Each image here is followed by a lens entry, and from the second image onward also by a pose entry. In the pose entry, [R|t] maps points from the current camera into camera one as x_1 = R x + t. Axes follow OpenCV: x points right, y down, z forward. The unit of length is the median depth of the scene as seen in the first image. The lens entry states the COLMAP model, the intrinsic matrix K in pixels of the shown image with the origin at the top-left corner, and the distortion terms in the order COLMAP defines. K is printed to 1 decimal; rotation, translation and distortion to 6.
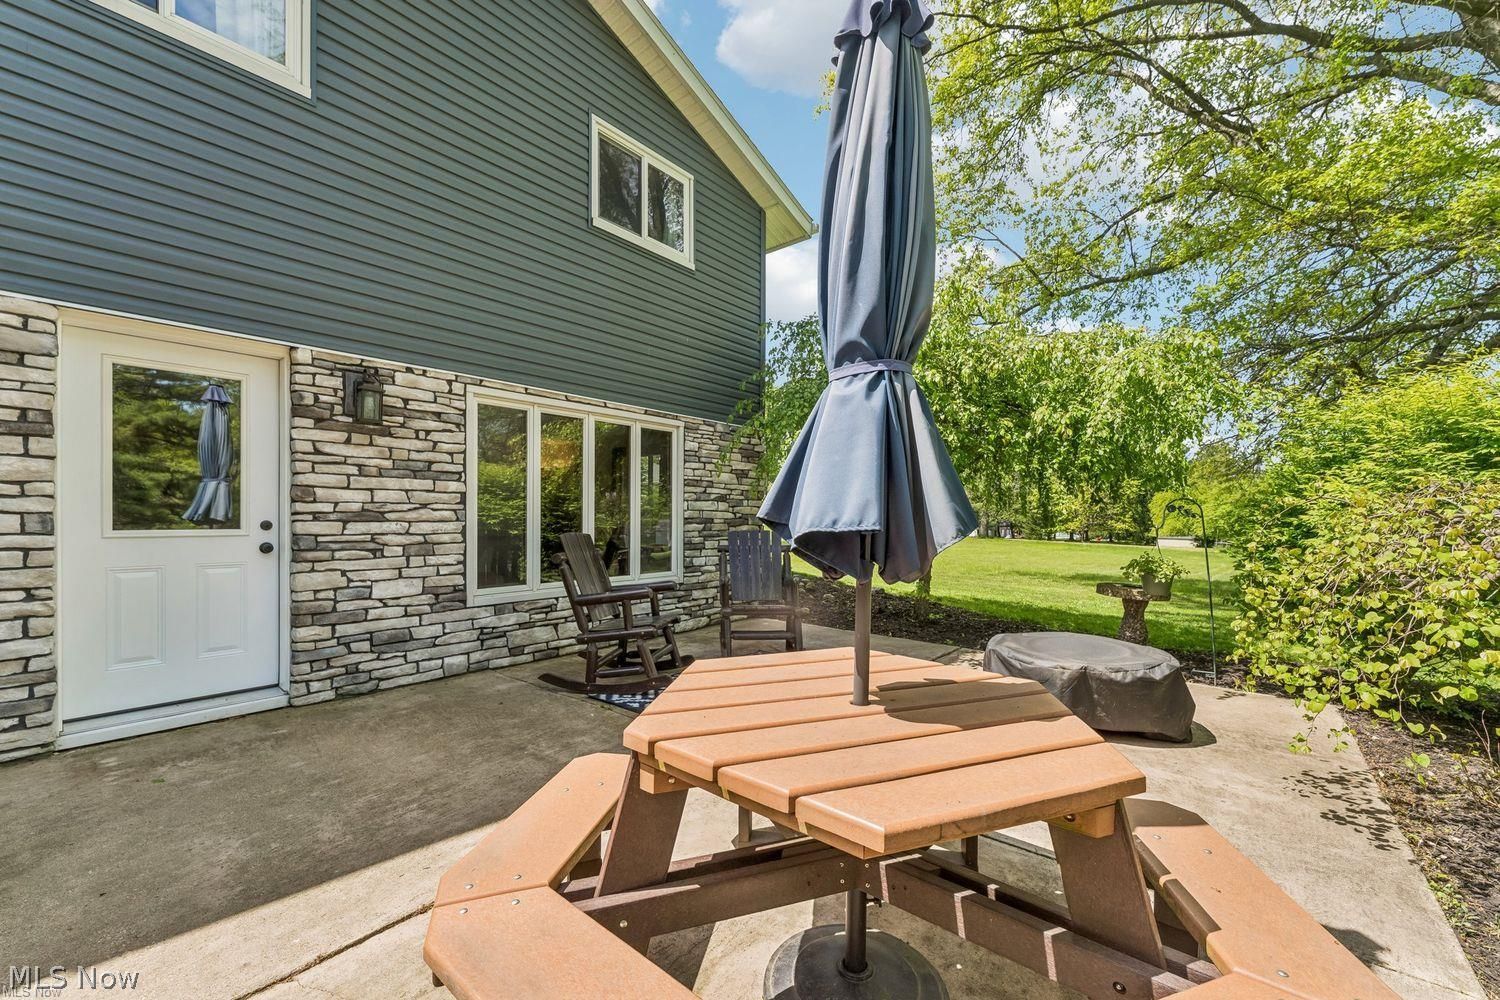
lens RADIAL K [[605.7, 0, 757.2], [0, 605.7, 510.6], [0, 0, 1]] dist [-0.002863, -0.000204]
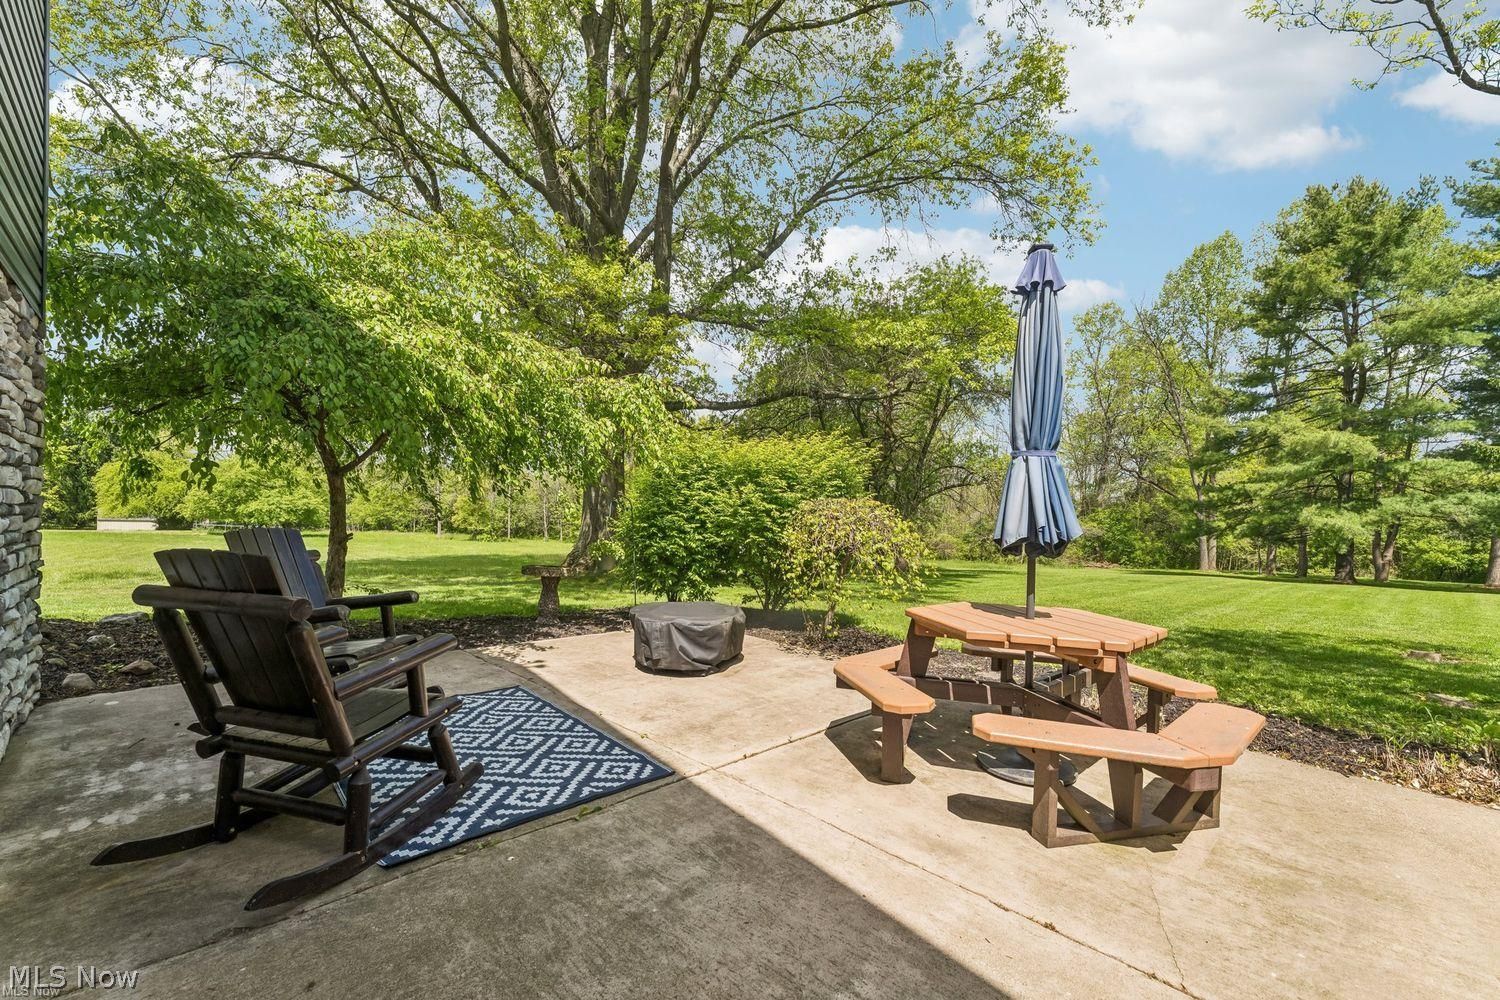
lens RADIAL K [[605.7, 0, 761.0], [0, 605.7, 507.3], [0, 0, 1]] dist [-0.002863, -0.000204]
pose [[0.145270, 0.001978, 0.989390, -0.742005], [-0.029986, 0.999547, 0.002405, -0.009147], [-0.988938, -0.030017, 0.145263, 0.623384]]
